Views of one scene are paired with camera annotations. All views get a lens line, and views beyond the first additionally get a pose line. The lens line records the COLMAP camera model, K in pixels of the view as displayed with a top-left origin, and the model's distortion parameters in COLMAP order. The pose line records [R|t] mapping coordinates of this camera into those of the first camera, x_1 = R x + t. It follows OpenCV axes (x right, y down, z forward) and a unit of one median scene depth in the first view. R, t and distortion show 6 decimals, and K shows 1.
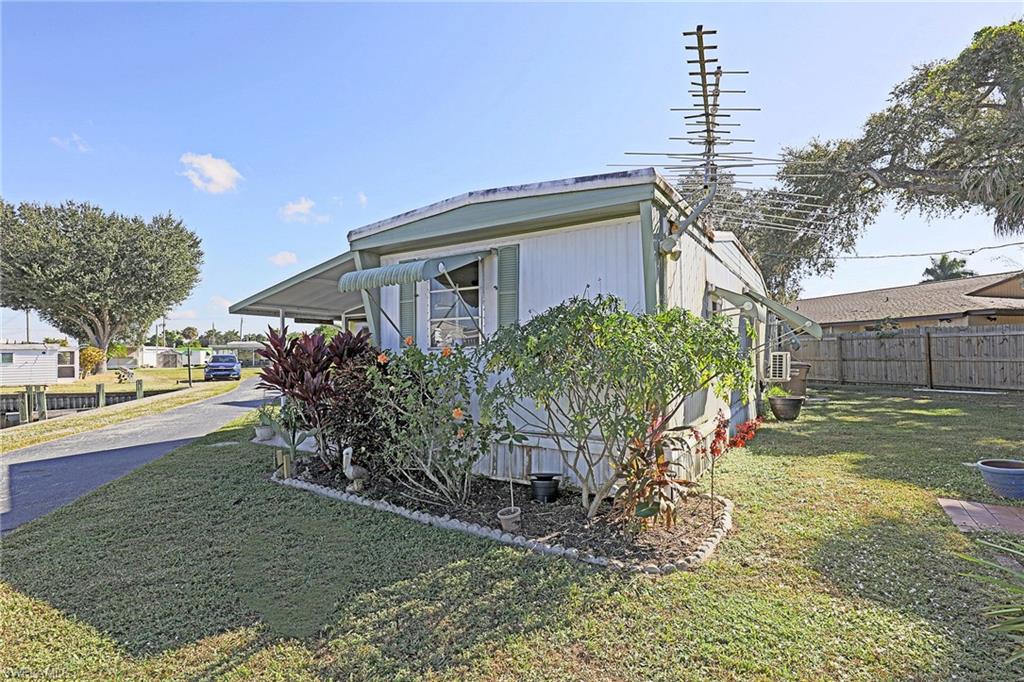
lens RADIAL K [[494.7, 0, 515.4], [0, 494.7, 344.7], [0, 0, 1]] dist [-0.027233, 0.001716]
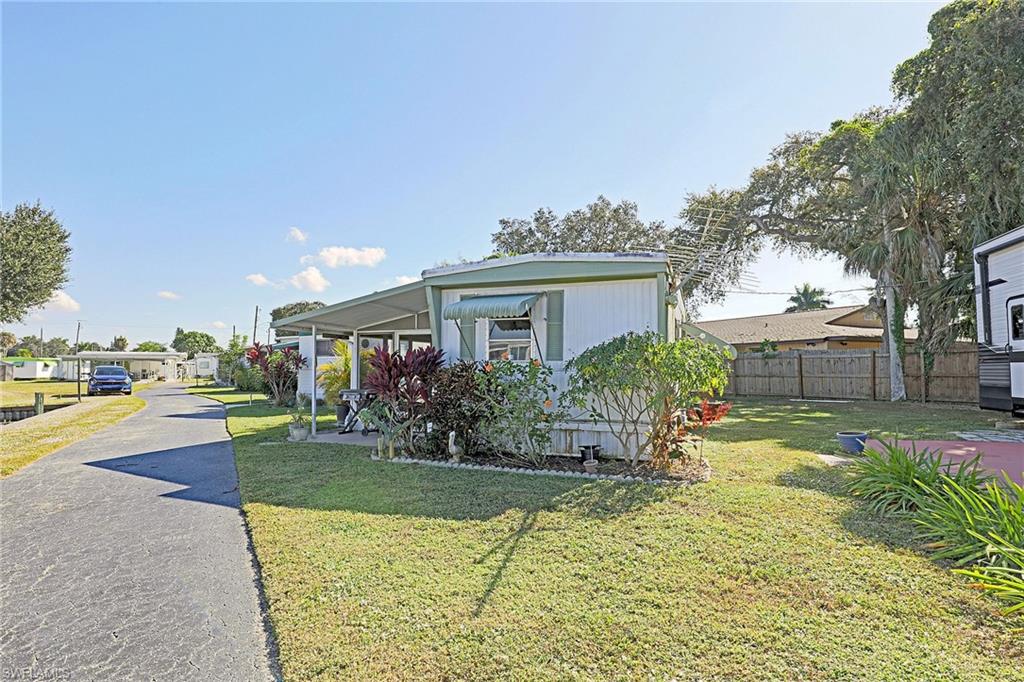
lens RADIAL K [[528.5, 0, 512.0], [0, 528.5, 341.0], [0, 0, 1]] dist [-0.018688, -0.000045]
pose [[0.976810, 0.021235, 0.213051, -0.122637], [-0.013374, 0.999178, -0.038273, 0.001814], [-0.213689, 0.034536, 0.976291, -0.124368]]
